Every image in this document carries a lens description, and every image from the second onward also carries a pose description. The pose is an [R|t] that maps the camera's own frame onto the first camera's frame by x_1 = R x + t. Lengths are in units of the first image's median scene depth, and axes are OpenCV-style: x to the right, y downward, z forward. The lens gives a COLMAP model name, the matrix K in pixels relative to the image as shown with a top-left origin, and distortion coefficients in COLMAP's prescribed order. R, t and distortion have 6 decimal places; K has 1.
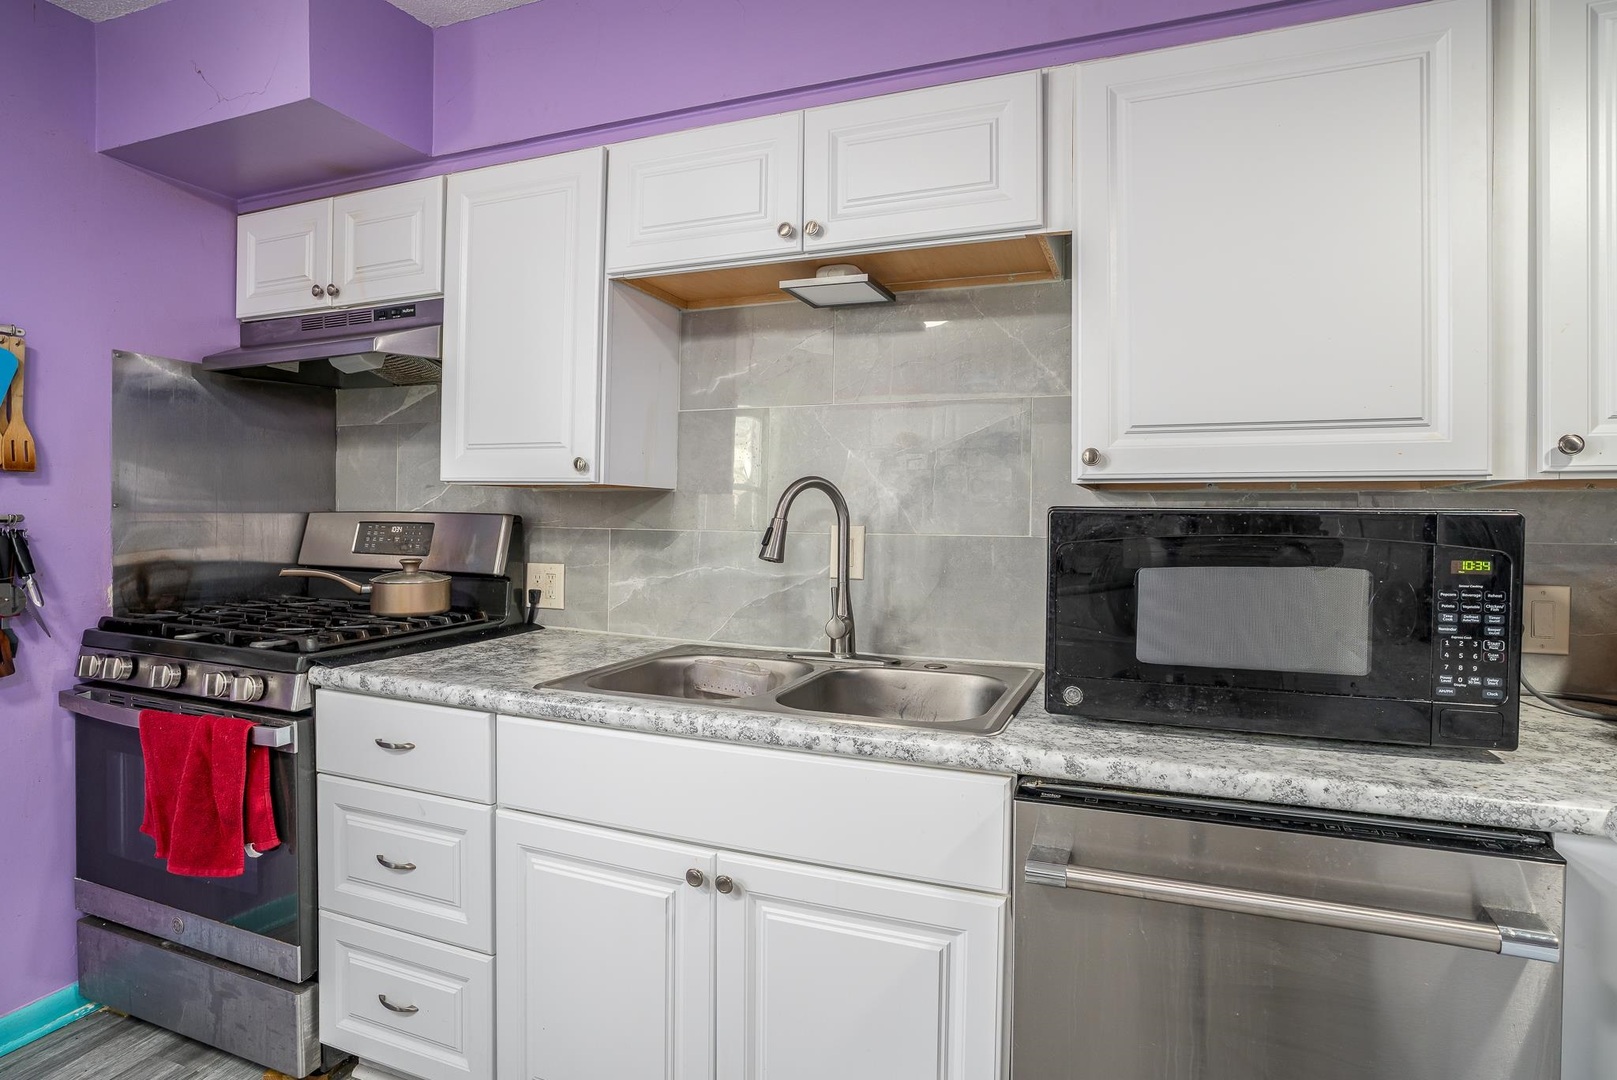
lens RADIAL K [[822.3, 0, 814.4], [0, 822.3, 524.8], [0, 0, 1]] dist [-0.060379, 0.026764]
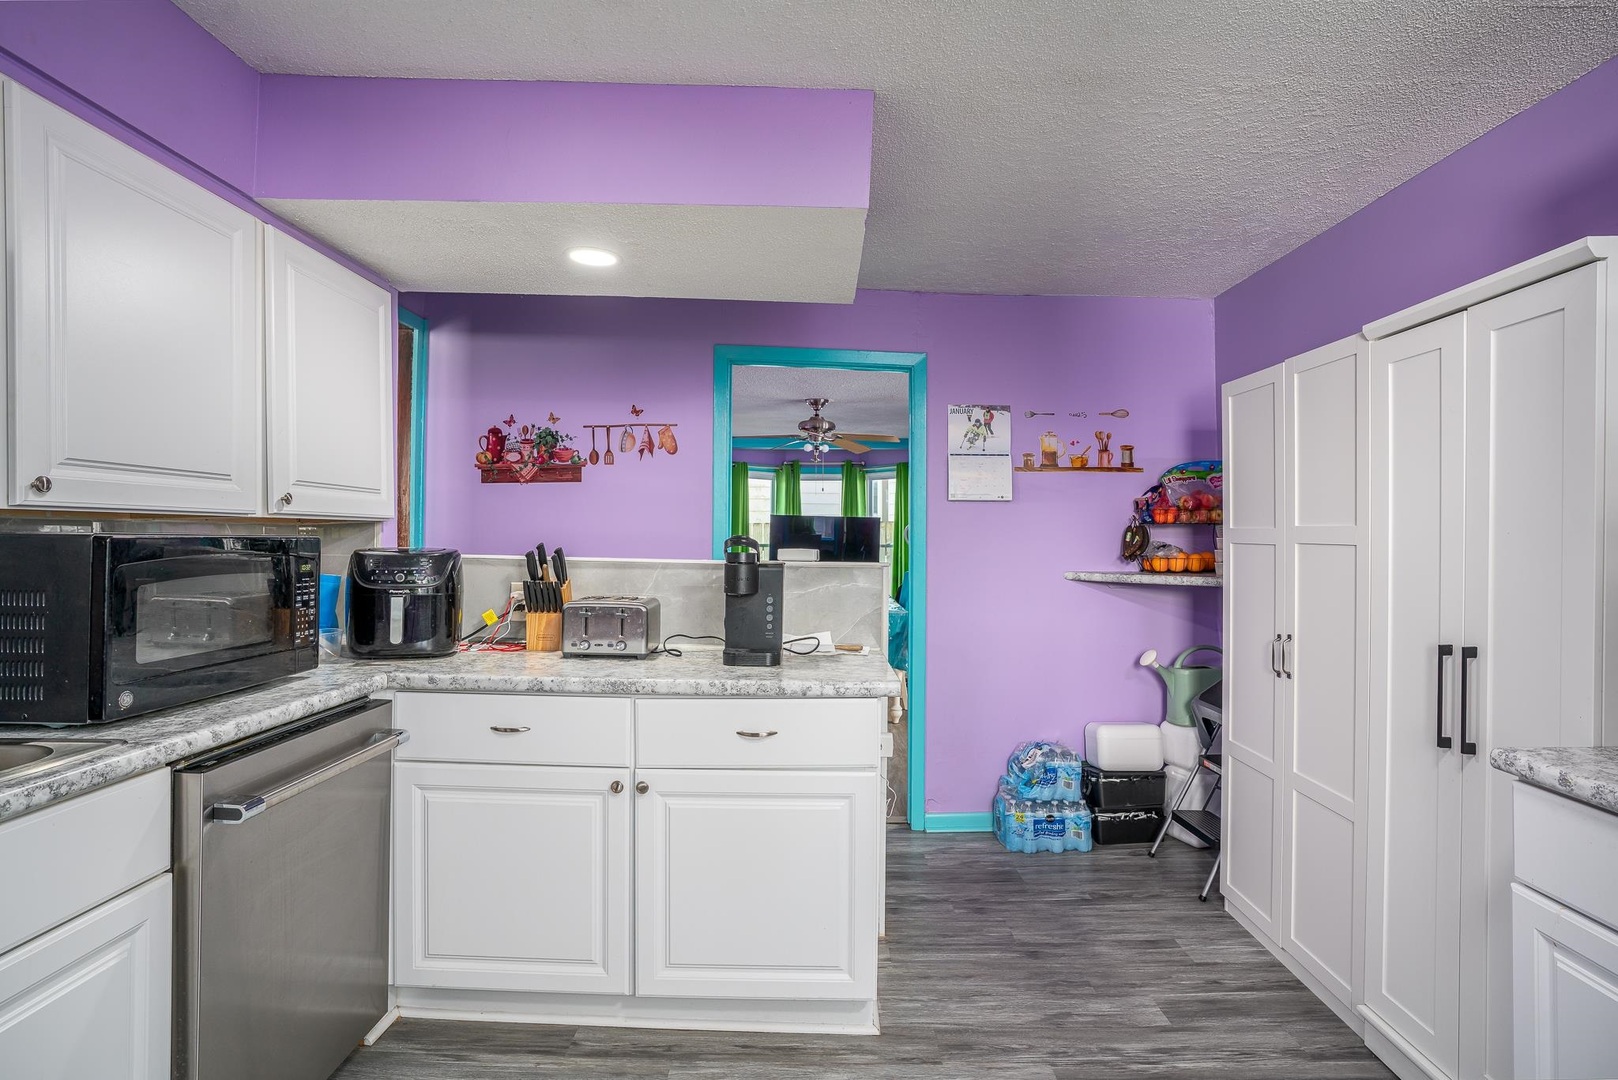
lens RADIAL K [[797.9, 0, 838.9], [0, 797.9, 540.5], [0, 0, 1]] dist [-0.000691, -0.000151]
pose [[-0.378793, -0.006045, 0.925462, -0.799229], [0.013531, 0.999836, 0.012069, -0.008455], [-0.925383, 0.017094, -0.378649, 0.368785]]
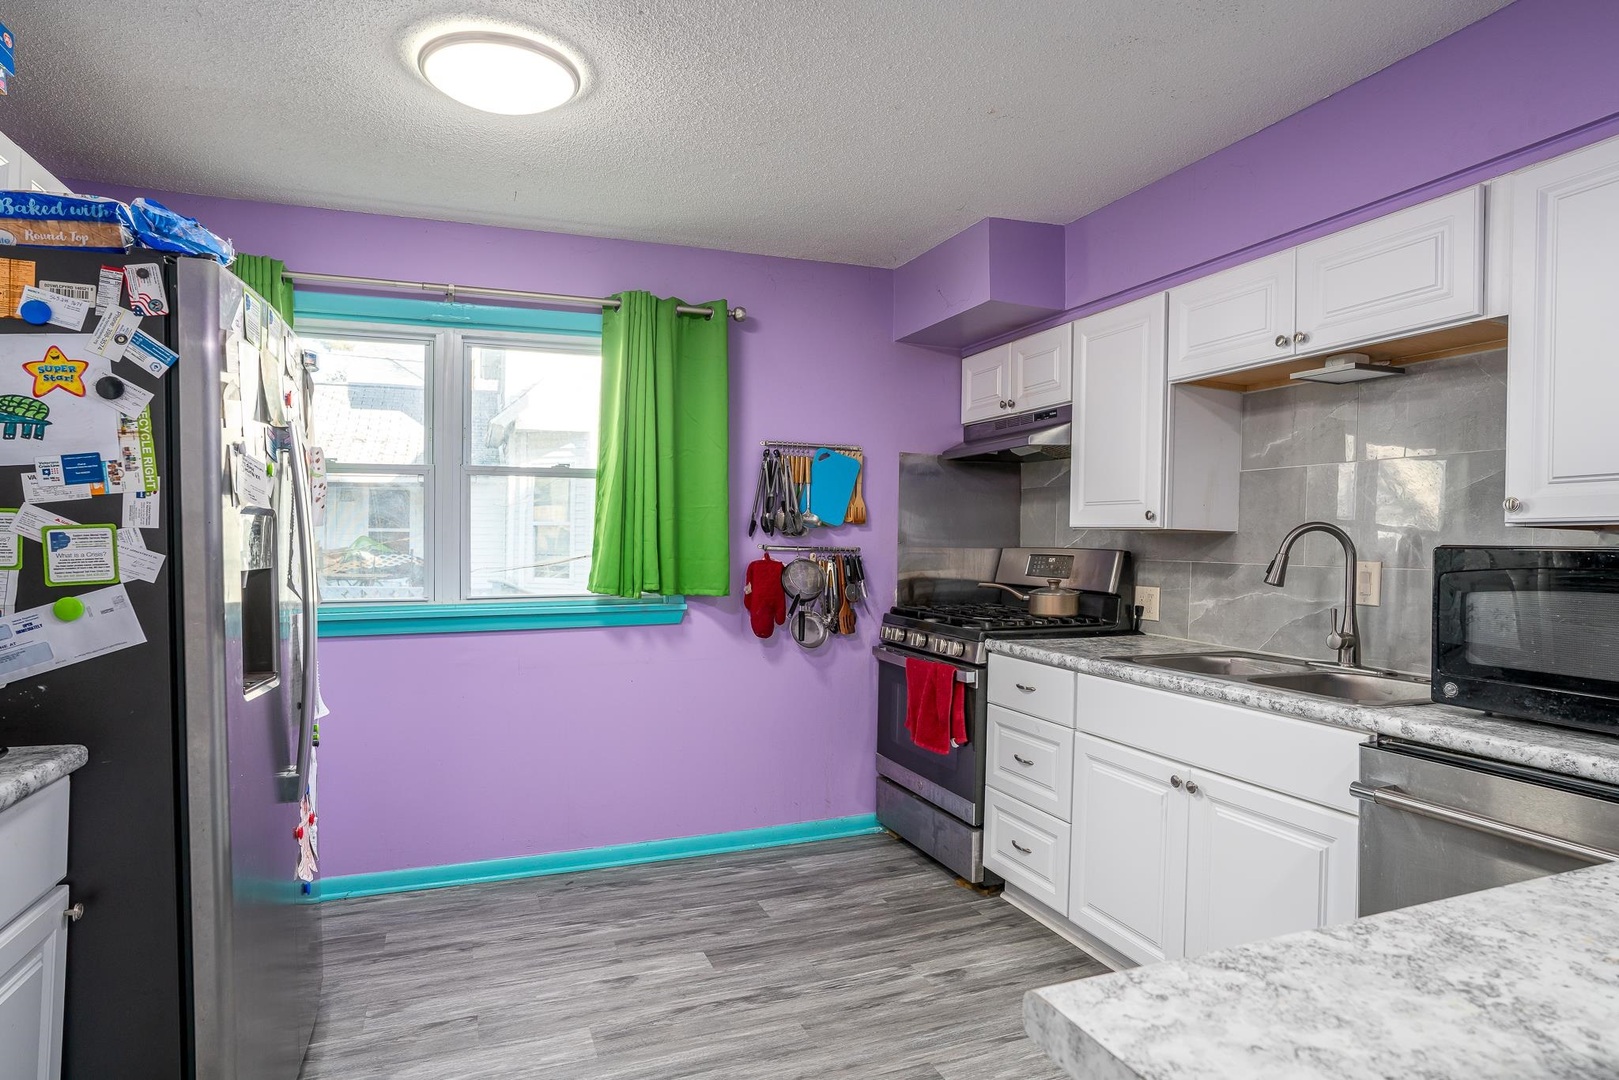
lens RADIAL K [[939.4, 0, 809.5], [0, 939.4, 540.0], [0, 0, 1]] dist [-0.003525, -0.000679]
pose [[0.678607, 0.000224, -0.734501, 0.531281], [-0.022165, 0.999551, -0.020174, 0.016760], [0.734167, 0.029971, 0.678307, -0.571823]]
